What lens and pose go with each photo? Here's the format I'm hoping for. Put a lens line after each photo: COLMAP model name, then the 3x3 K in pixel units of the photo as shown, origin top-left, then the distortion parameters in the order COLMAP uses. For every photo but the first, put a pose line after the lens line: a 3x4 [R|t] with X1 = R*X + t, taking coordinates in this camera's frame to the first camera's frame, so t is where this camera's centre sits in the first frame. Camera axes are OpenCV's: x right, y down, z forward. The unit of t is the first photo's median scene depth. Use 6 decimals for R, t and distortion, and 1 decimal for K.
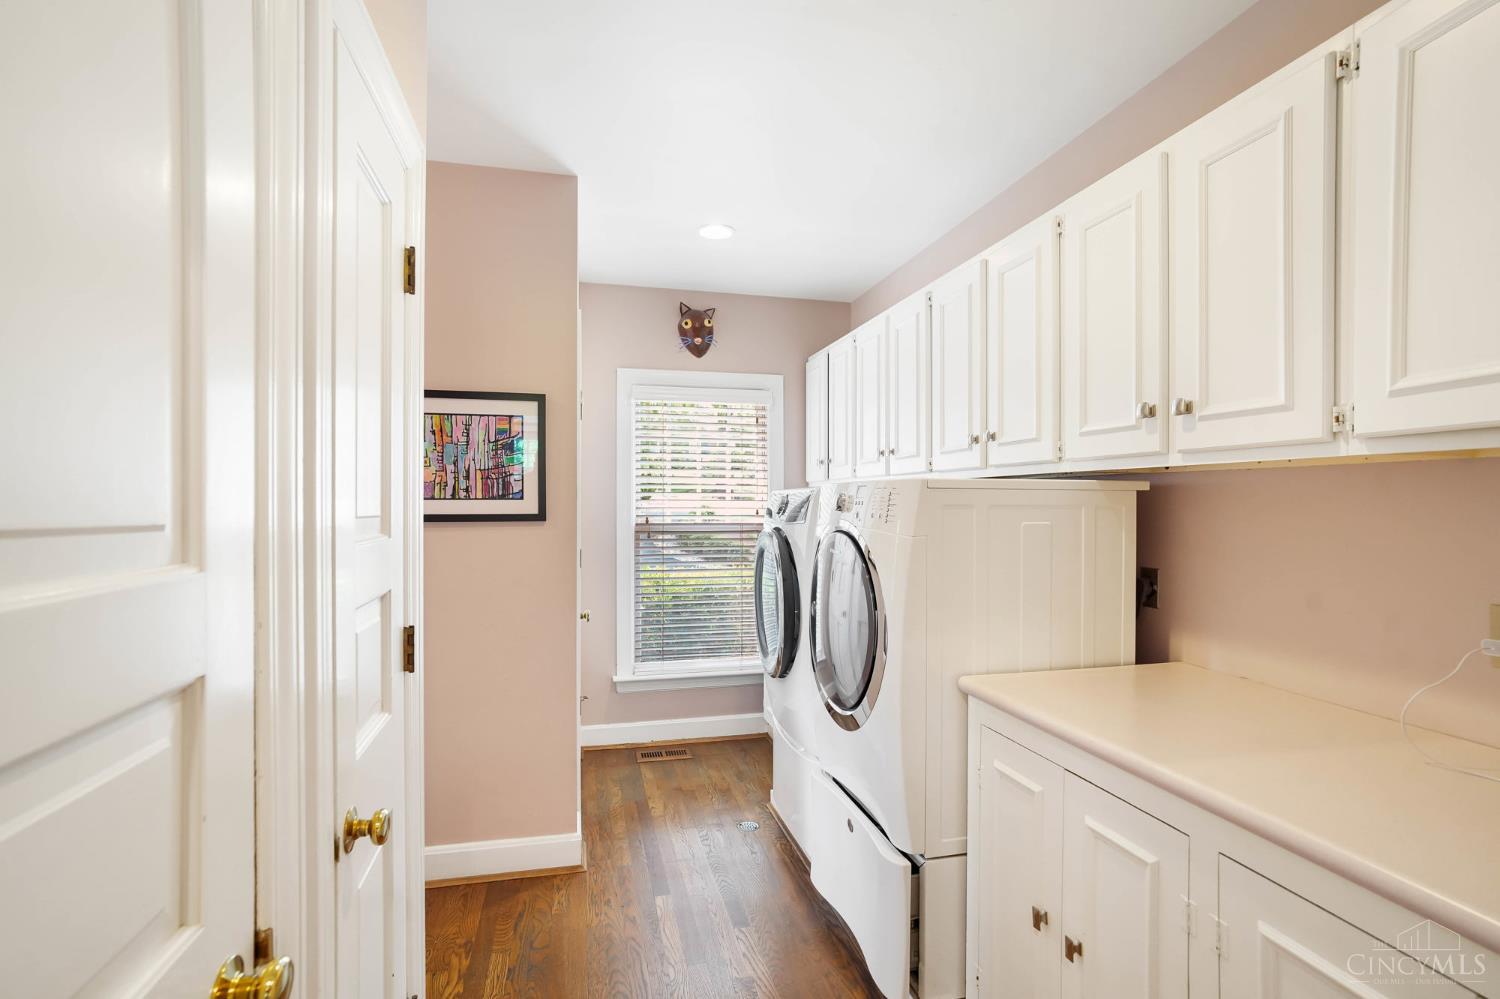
lens RADIAL K [[720.2, 0, 749.9], [0, 720.2, 503.2], [0, 0, 1]] dist [-0.022522, 0.008903]
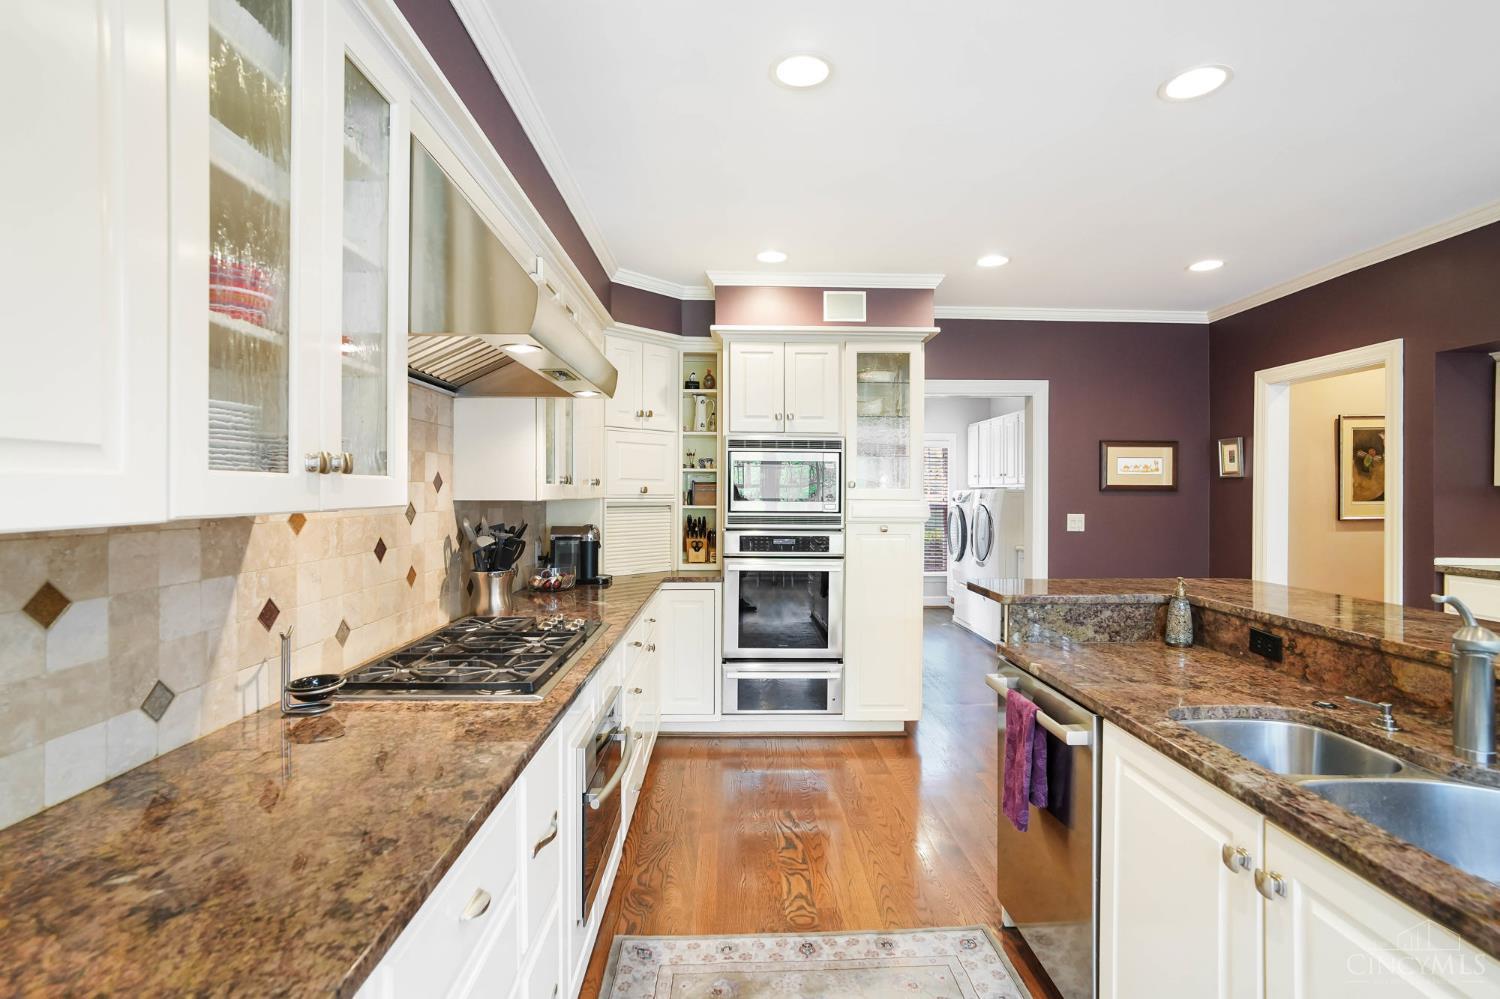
lens RADIAL K [[720.2, 0, 752.4], [0, 720.2, 495.4], [0, 0, 1]] dist [-0.022522, 0.008903]
pose [[0.978891, 0.004867, -0.204323, -0.160956], [-0.004445, 0.999987, 0.002524, -0.004727], [0.204333, -0.001563, 0.978900, -1.755711]]
